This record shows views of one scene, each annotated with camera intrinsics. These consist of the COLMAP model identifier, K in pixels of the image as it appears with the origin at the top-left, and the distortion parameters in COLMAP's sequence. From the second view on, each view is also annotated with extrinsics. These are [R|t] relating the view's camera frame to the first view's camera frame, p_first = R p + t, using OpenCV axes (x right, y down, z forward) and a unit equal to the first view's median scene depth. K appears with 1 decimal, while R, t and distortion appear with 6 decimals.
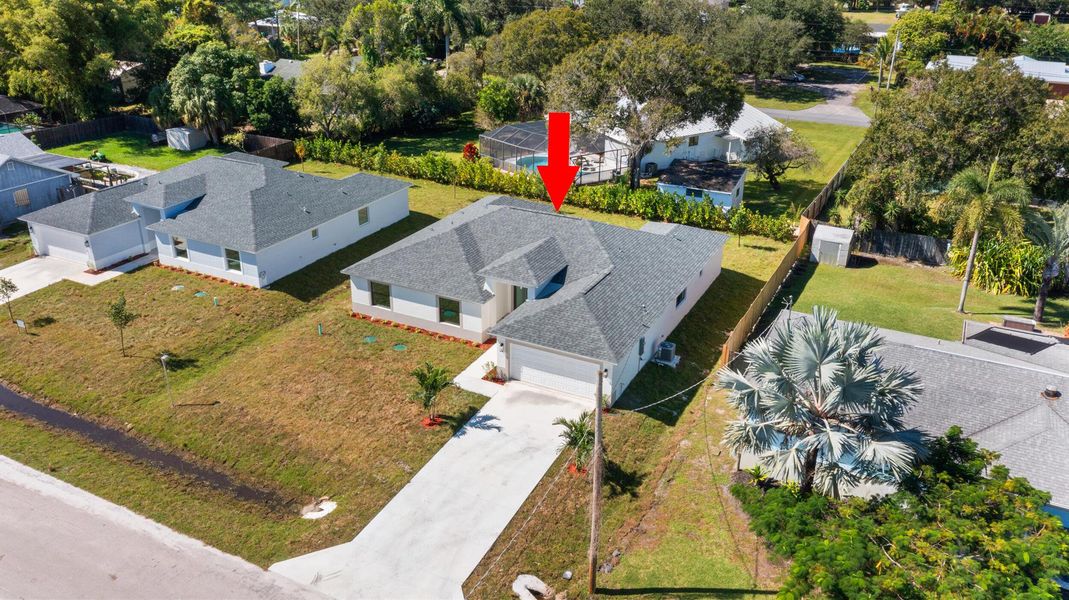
lens RADIAL K [[855.0, 0, 528.9], [0, 855.0, 294.3], [0, 0, 1]] dist [-0.000228, 0.007502]
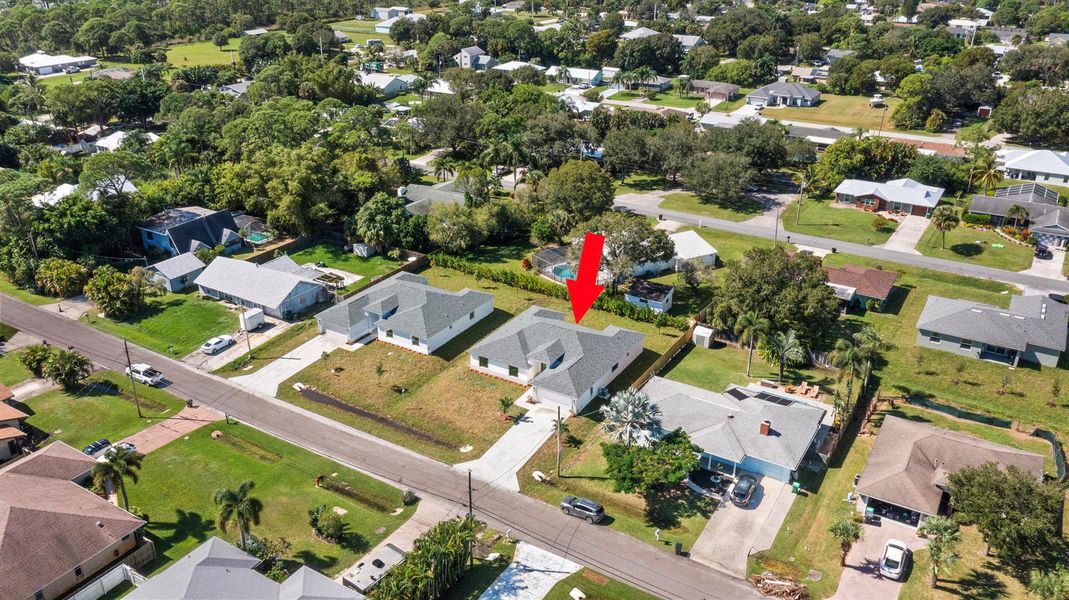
lens RADIAL K [[855.0, 0, 523.7], [0, 855.0, 306.6], [0, 0, 1]] dist [-0.000228, 0.007502]
pose [[0.996713, 0.022771, -0.077746, 0.098294], [-0.020891, 0.999471, 0.024910, -0.188893], [0.078272, -0.023204, 0.996662, -1.156579]]
